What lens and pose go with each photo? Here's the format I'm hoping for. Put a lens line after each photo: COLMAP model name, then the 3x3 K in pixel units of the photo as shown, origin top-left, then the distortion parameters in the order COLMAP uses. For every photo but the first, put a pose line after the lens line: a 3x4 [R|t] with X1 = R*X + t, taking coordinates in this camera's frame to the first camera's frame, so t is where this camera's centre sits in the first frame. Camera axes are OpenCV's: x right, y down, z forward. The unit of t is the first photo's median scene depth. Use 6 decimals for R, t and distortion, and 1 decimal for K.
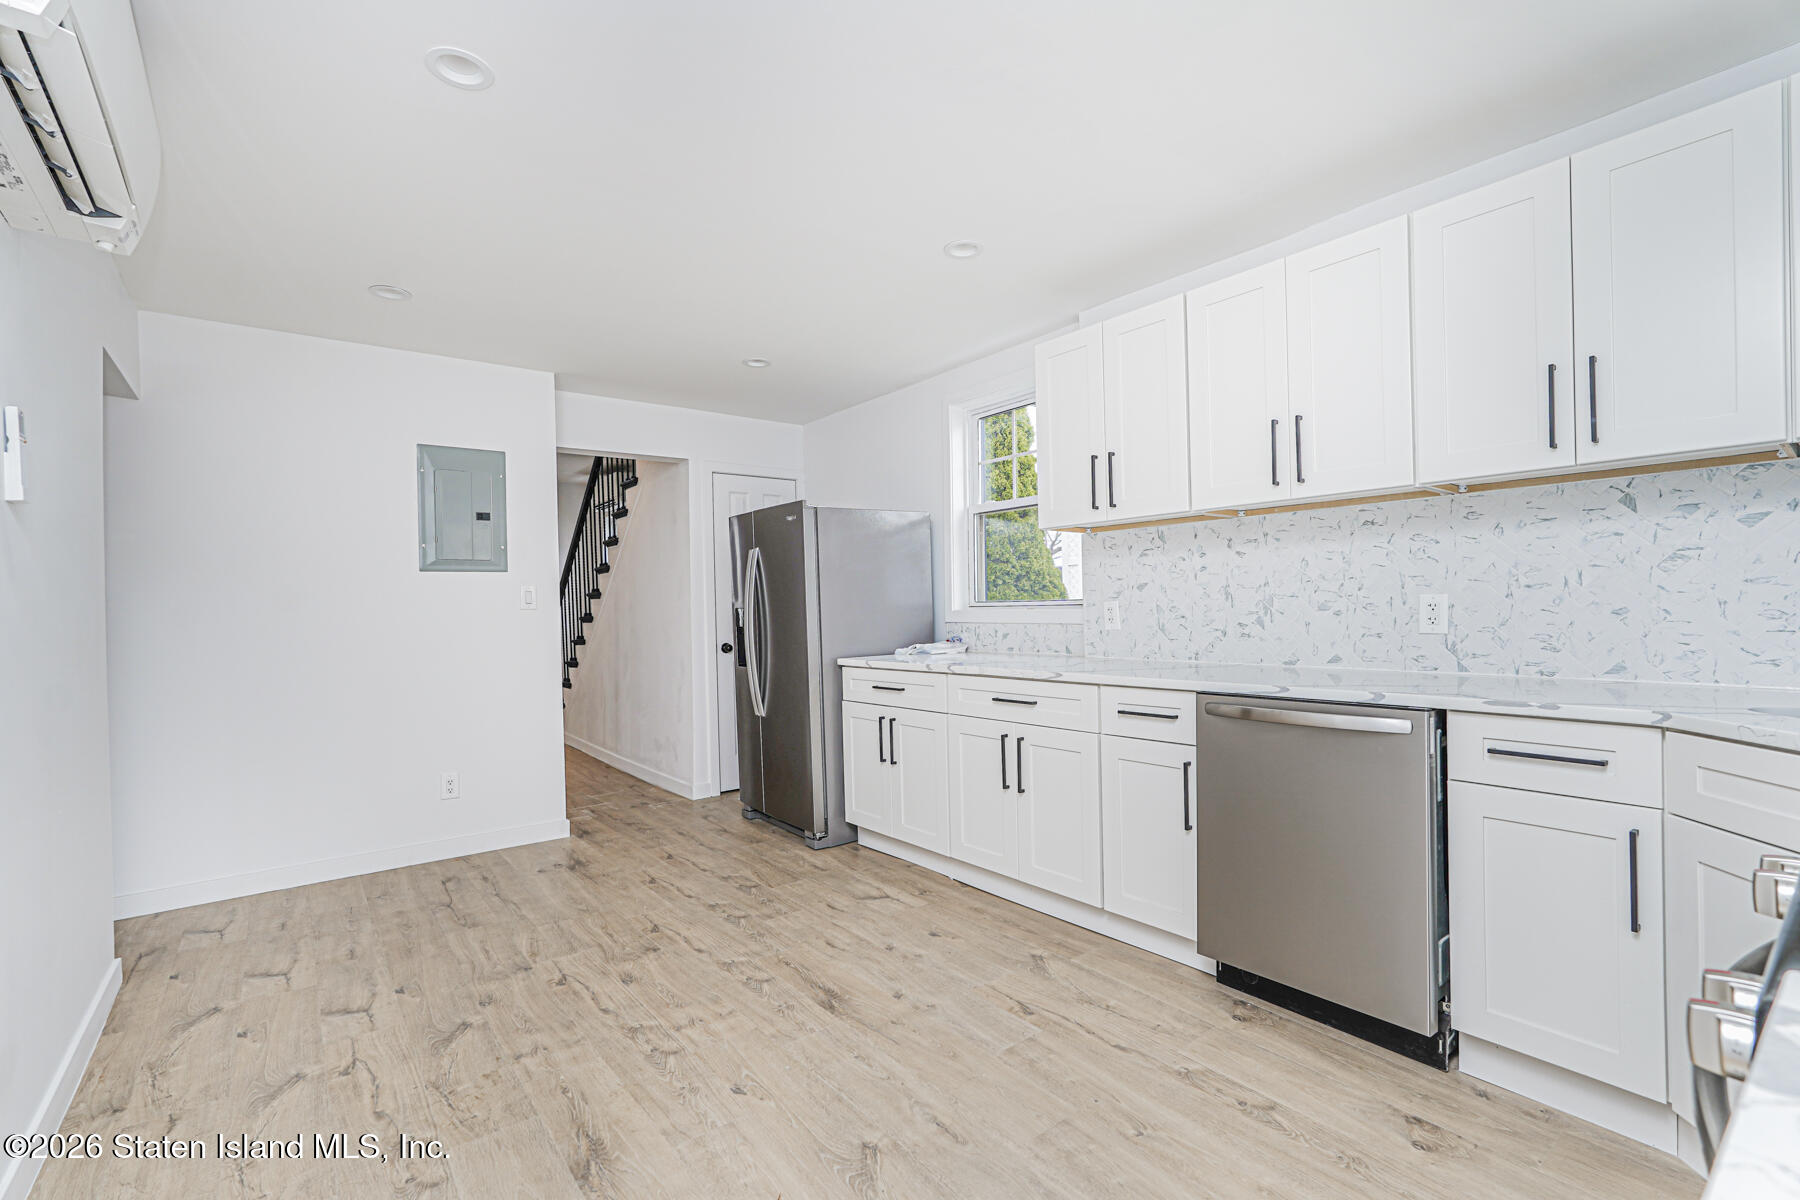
lens RADIAL K [[792.9, 0, 900.0], [0, 792.9, 606.0], [0, 0, 1]] dist [-0.015249, 0.009108]
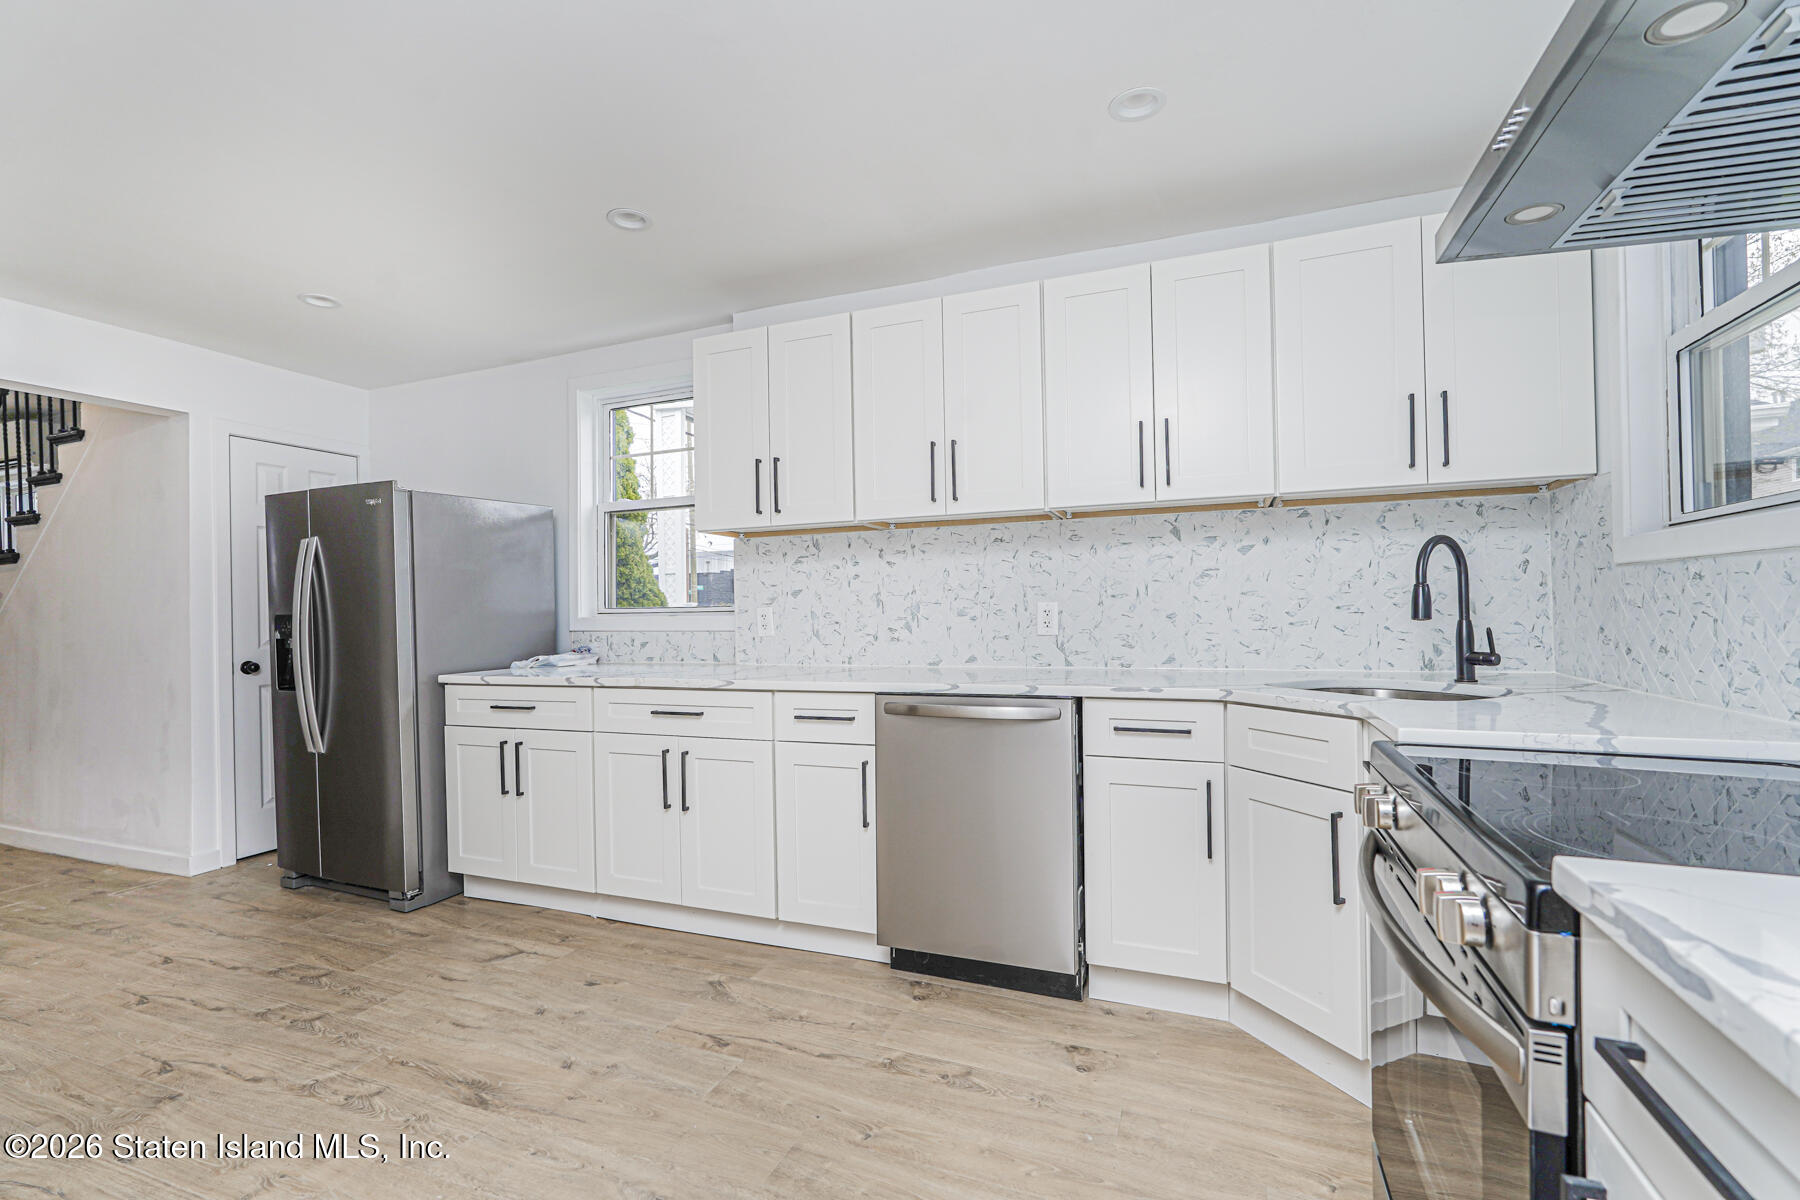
lens RADIAL K [[792.9, 0, 897.6], [0, 792.9, 603.7], [0, 0, 1]] dist [-0.015249, 0.009108]
pose [[0.867526, 0.009275, 0.497305, -0.106937], [-0.001147, 0.999861, -0.016648, 0.007113], [-0.497390, 0.013873, 0.867416, 0.066932]]
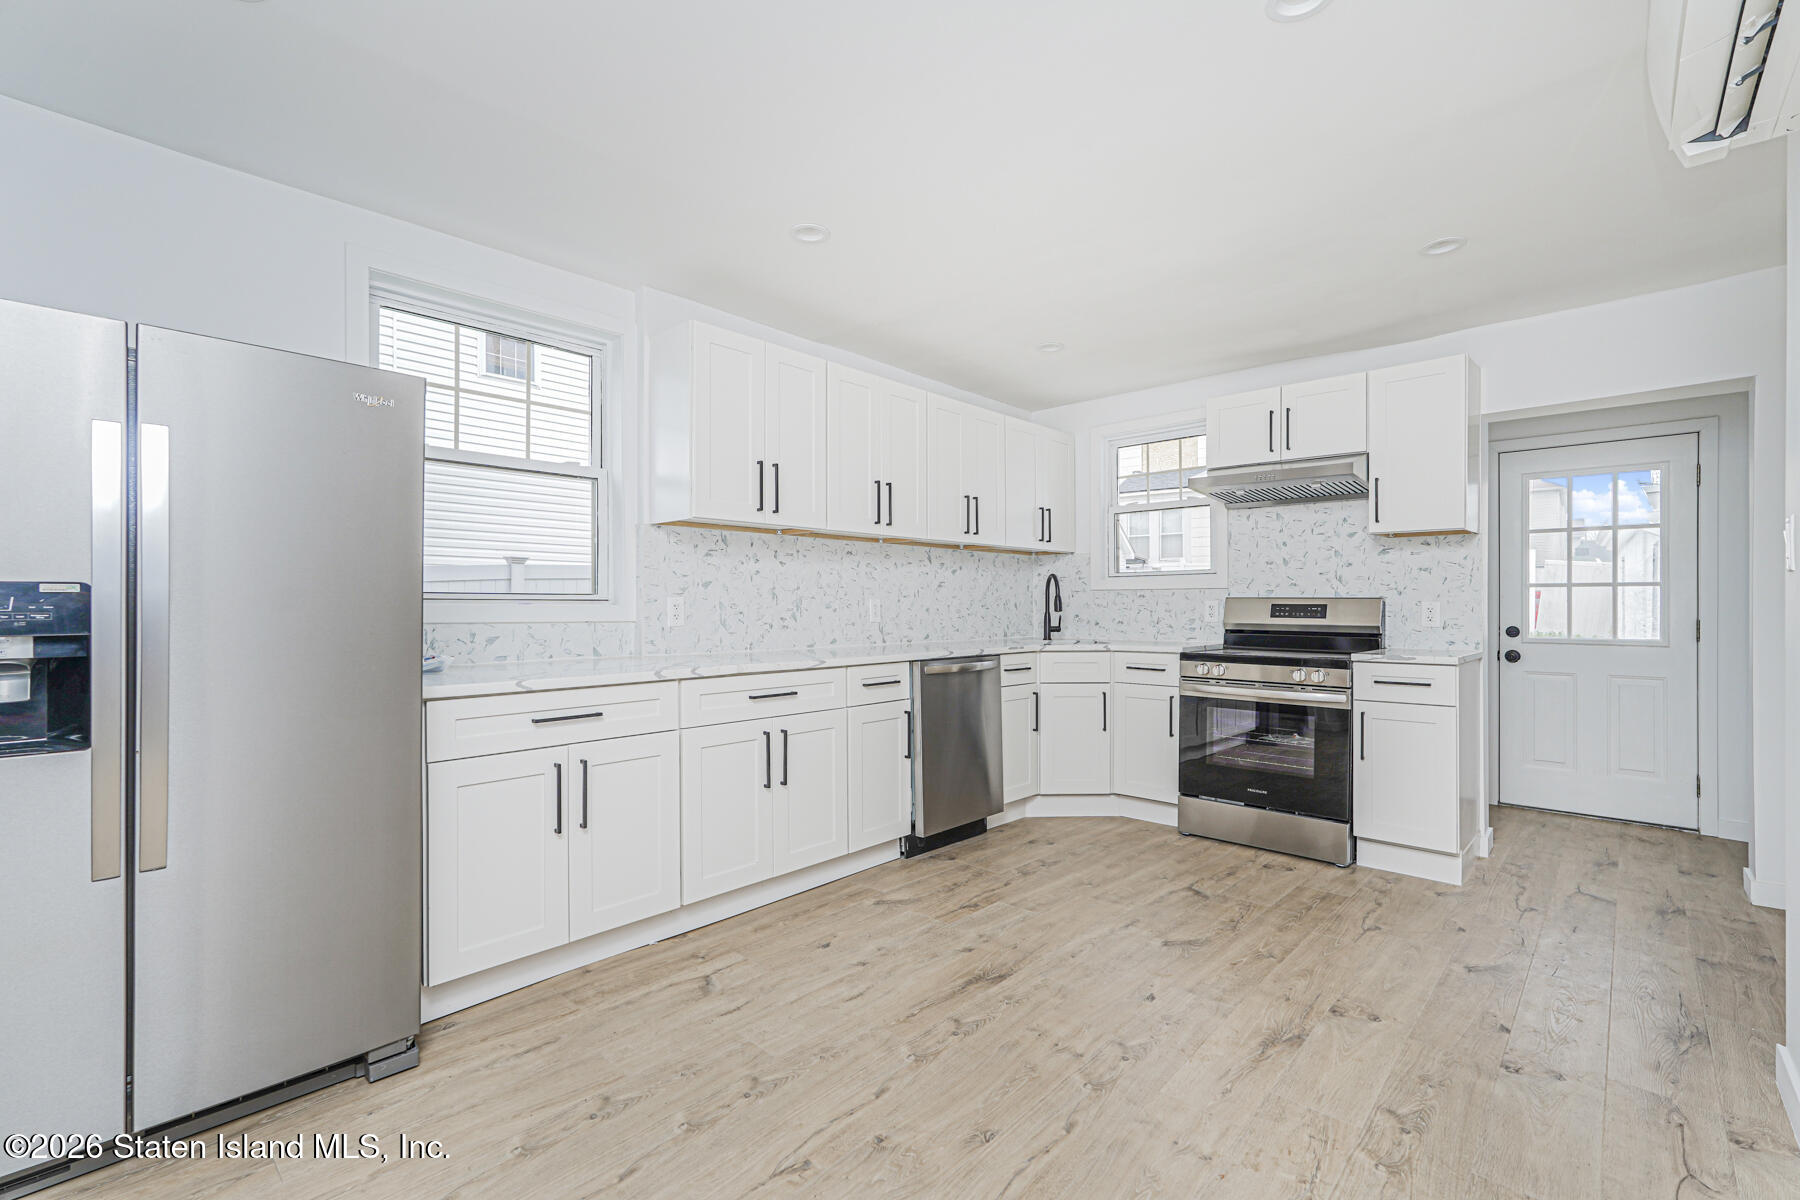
lens RADIAL K [[792.9, 0, 901.5], [0, 792.9, 600.3], [0, 0, 1]] dist [-0.015249, 0.009108]
pose [[-0.154789, 0.029798, 0.987498, -0.956489], [0.002970, 0.999555, -0.029697, 0.035522], [-0.987943, -0.001664, -0.154809, 1.111095]]
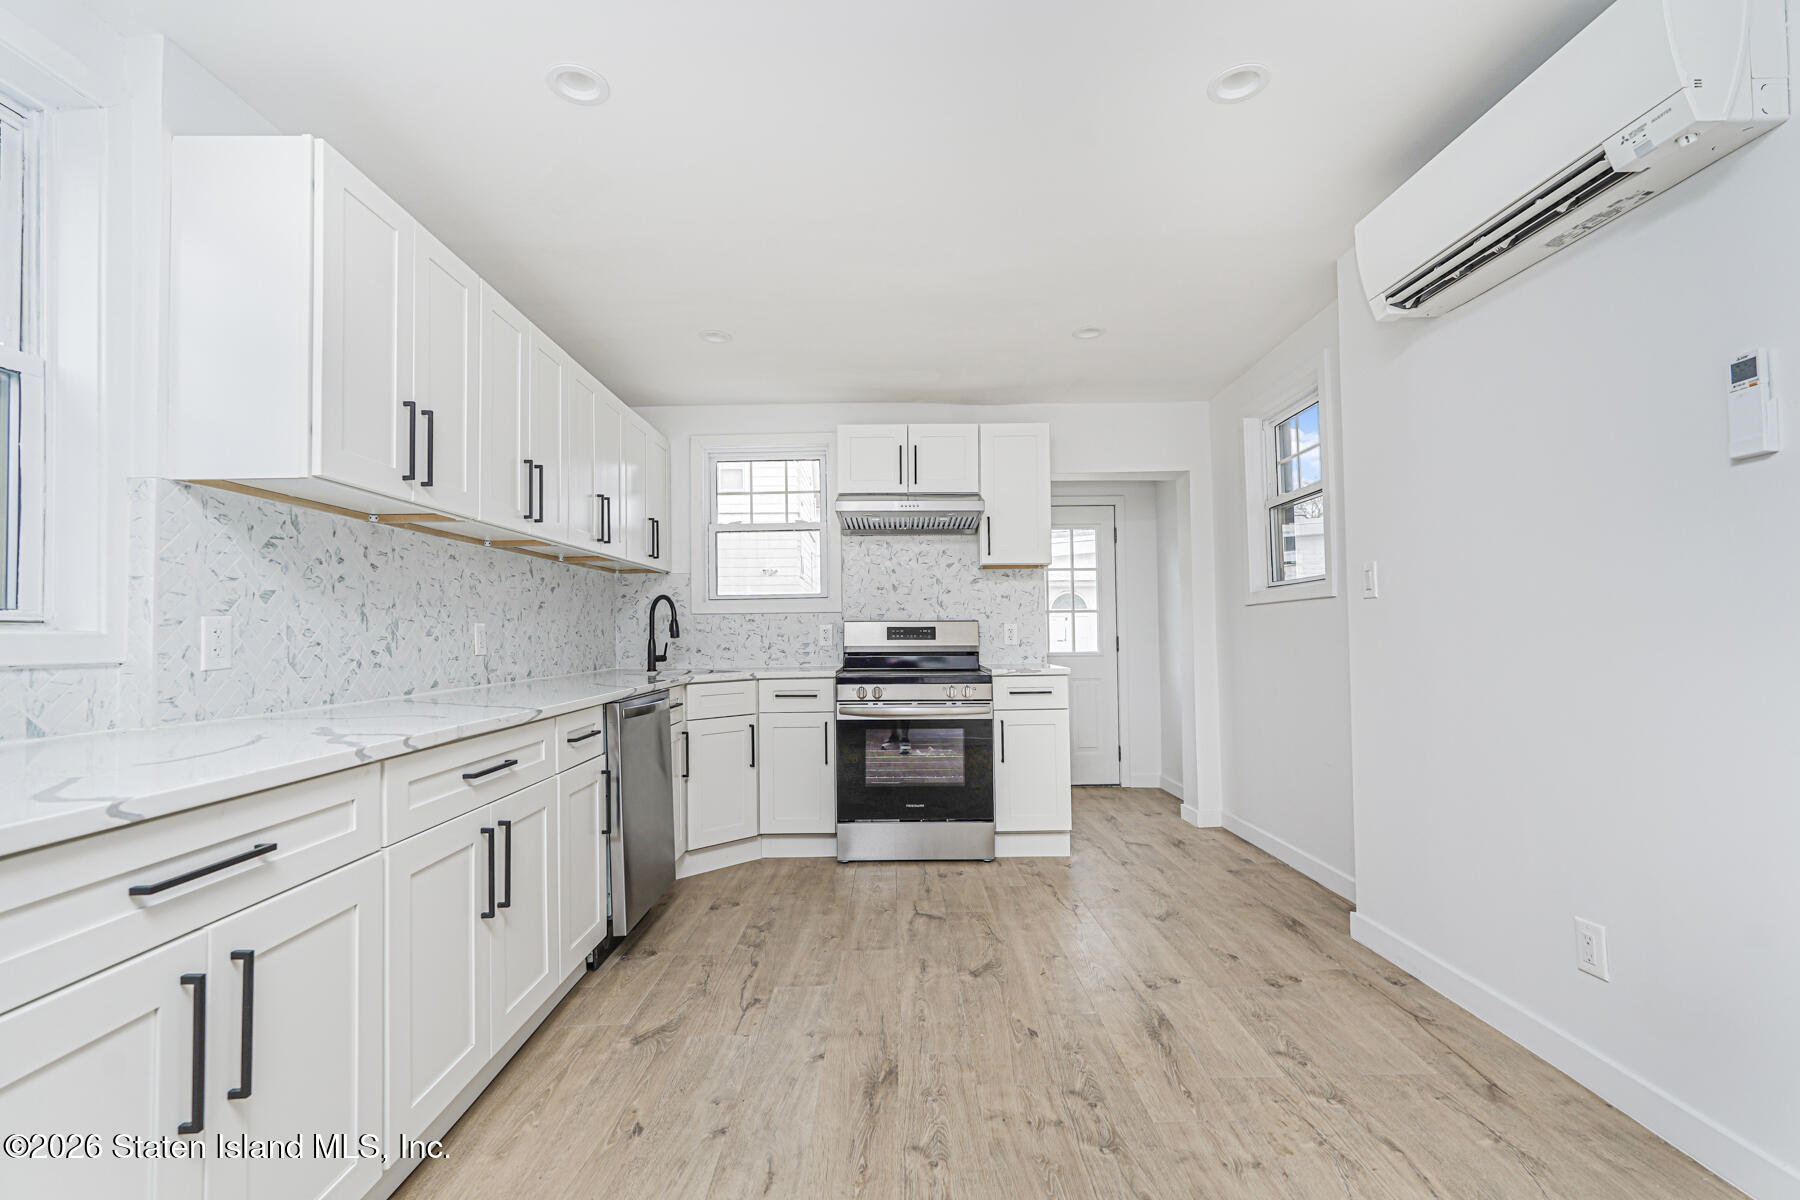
lens RADIAL K [[792.9, 0, 897.1], [0, 792.9, 605.2], [0, 0, 1]] dist [-0.015249, 0.009108]
pose [[-0.788613, 0.053807, 0.612531, -0.557992], [0.030457, 0.998359, -0.048487, 0.033915], [-0.614135, -0.019582, -0.788958, 1.449447]]
